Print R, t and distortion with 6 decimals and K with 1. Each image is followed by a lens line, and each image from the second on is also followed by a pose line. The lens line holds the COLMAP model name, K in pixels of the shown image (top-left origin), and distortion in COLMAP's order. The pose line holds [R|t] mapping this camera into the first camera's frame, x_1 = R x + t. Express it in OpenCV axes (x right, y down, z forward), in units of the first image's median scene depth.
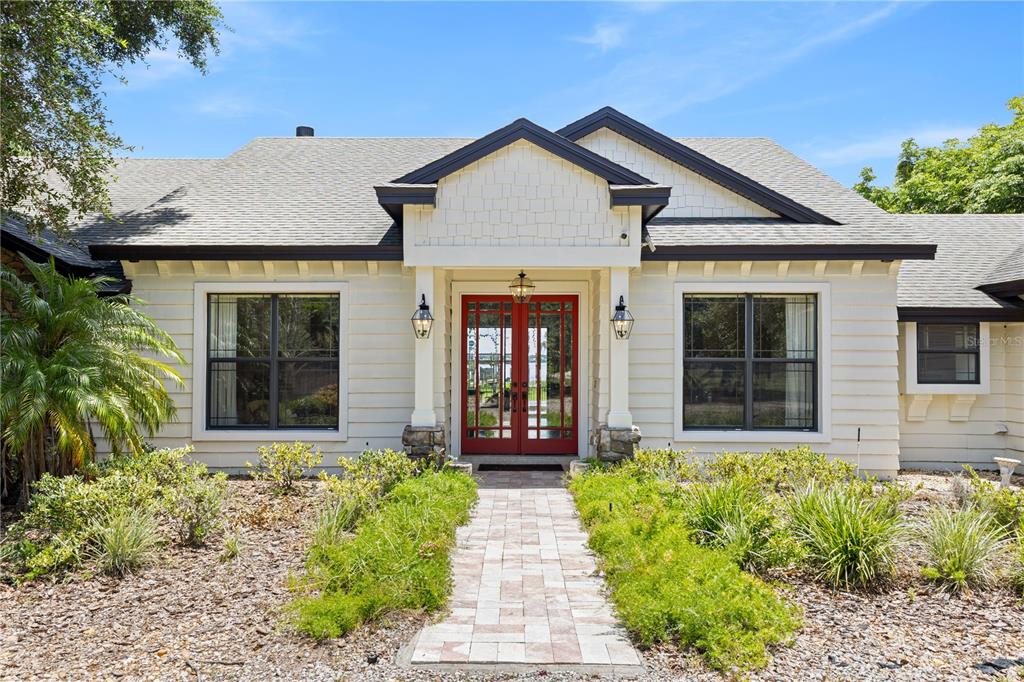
lens RADIAL K [[773.0, 0, 504.5], [0, 773.0, 345.8], [0, 0, 1]] dist [0.038743, -0.037793]
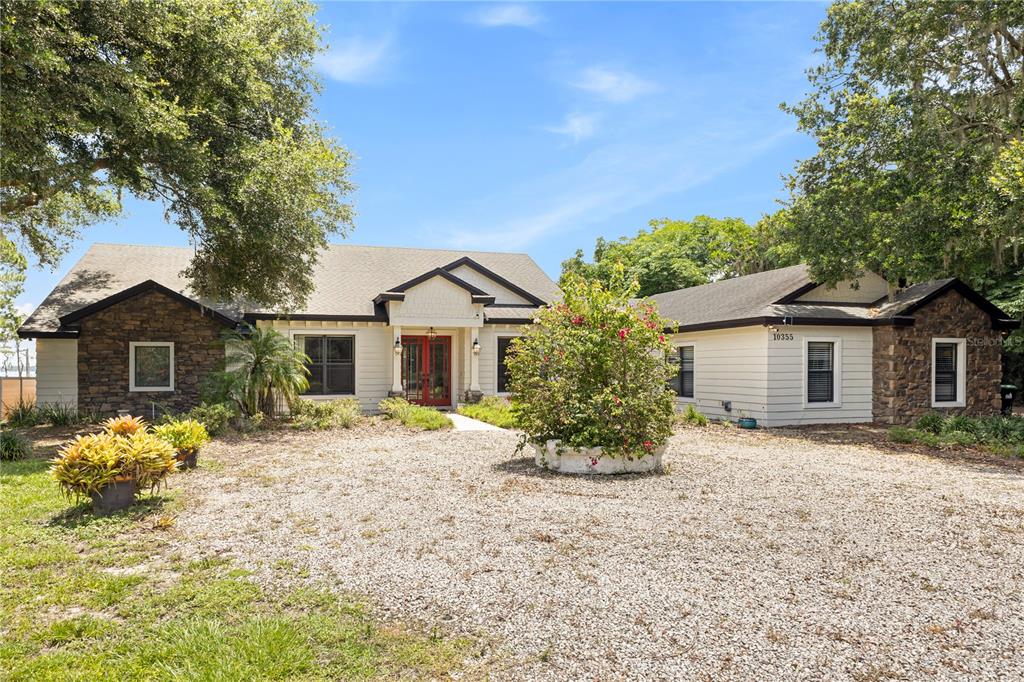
lens RADIAL K [[652.4, 0, 511.8], [0, 652.4, 344.3], [0, 0, 1]] dist [-0.007883, -0.000509]
pose [[0.950499, 0.005950, 0.310672, -0.373322], [-0.001054, 0.999873, -0.015923, -0.010186], [-0.310727, 0.014808, 0.950384, -0.994919]]
